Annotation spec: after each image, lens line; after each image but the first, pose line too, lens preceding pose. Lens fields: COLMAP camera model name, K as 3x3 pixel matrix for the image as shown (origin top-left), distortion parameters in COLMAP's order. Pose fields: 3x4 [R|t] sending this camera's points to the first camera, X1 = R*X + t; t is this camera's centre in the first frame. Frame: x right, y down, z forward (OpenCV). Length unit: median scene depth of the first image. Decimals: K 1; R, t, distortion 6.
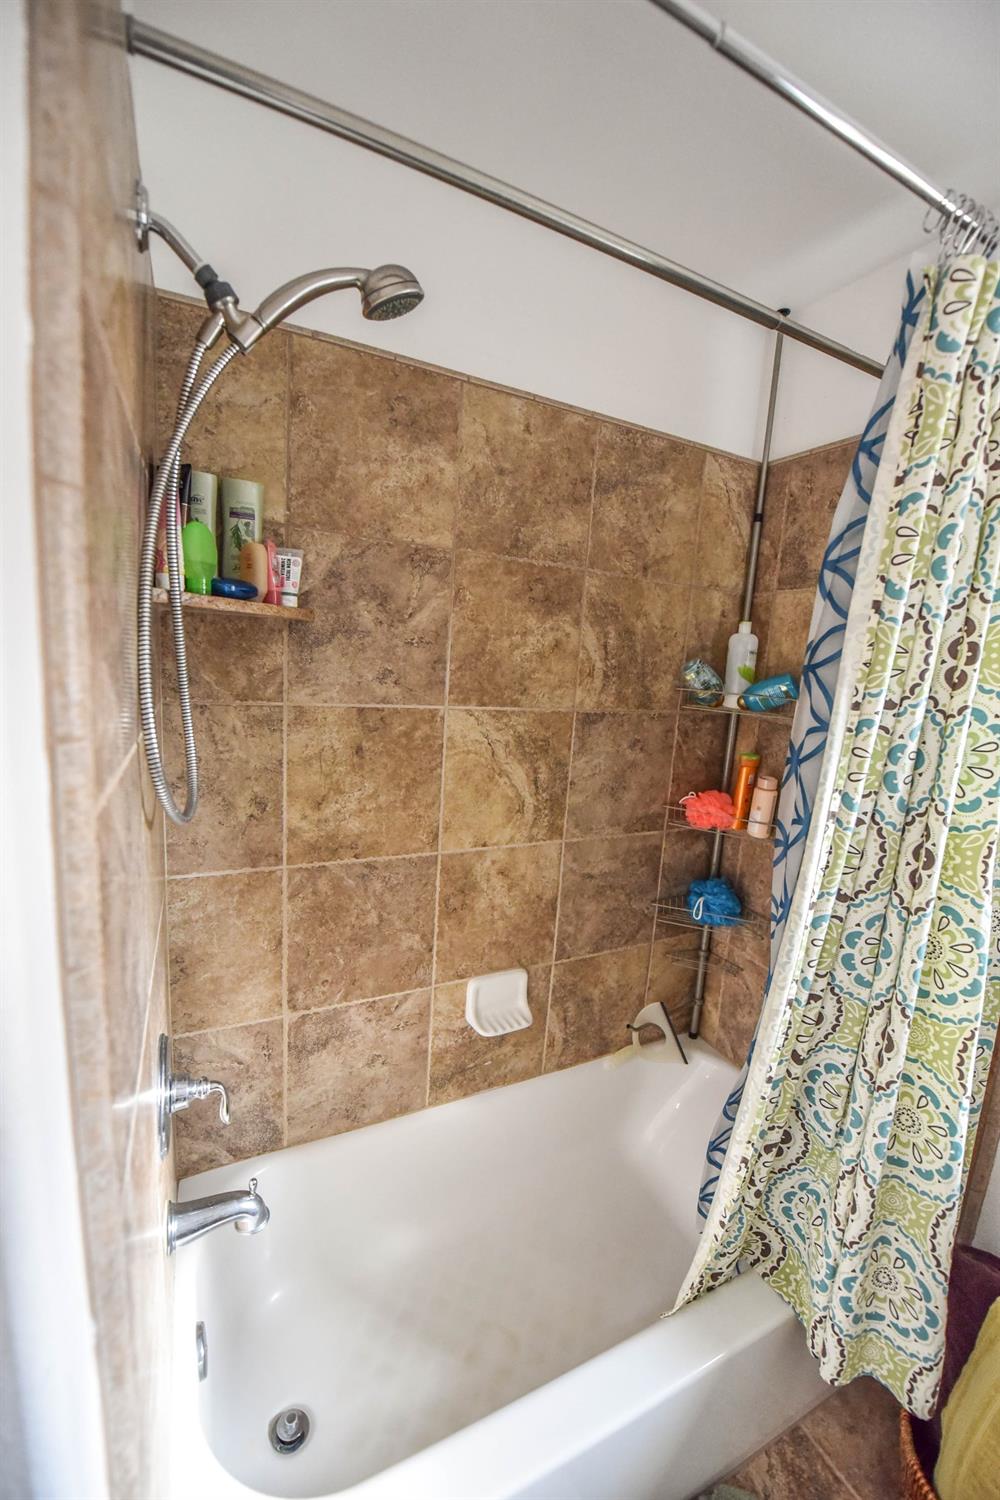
lens RADIAL K [[615.6, 0, 500.0], [0, 615.6, 750.0], [0, 0, 1]] dist [-0.023040, -0.000686]
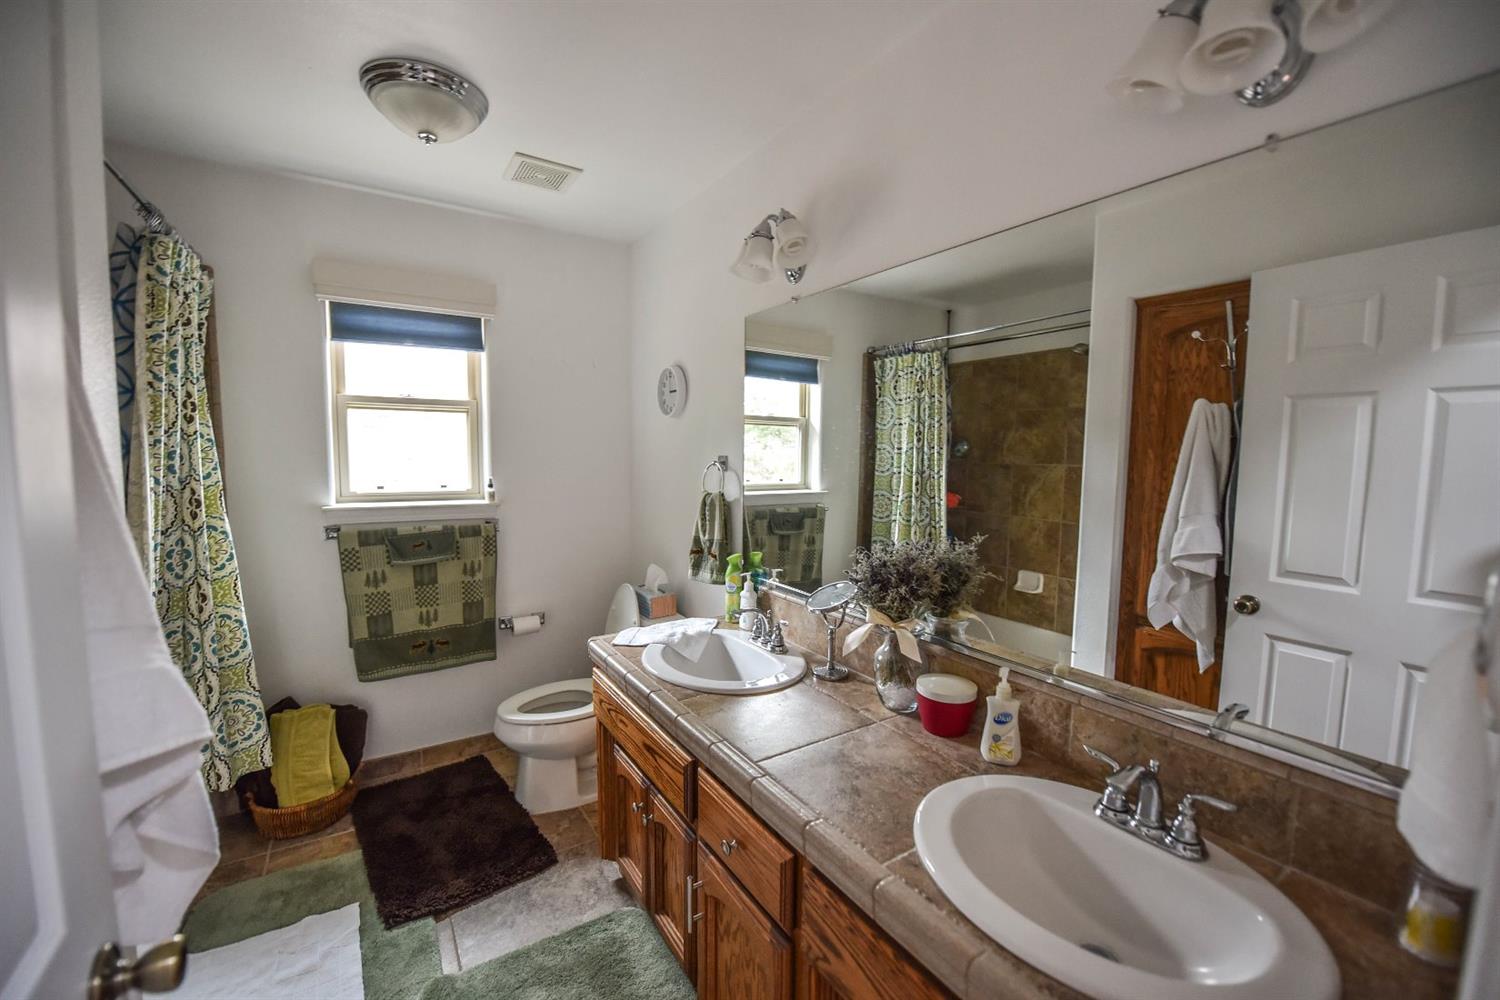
lens RADIAL K [[615.6, 0, 739.2], [0, 615.6, 507.9], [0, 0, 1]] dist [-0.023040, -0.000686]
pose [[-0.071734, -0.159621, 0.984569, -1.520644], [0.147031, 0.974636, 0.168723, 0.117121], [-0.986527, 0.156865, -0.046445, -0.774488]]
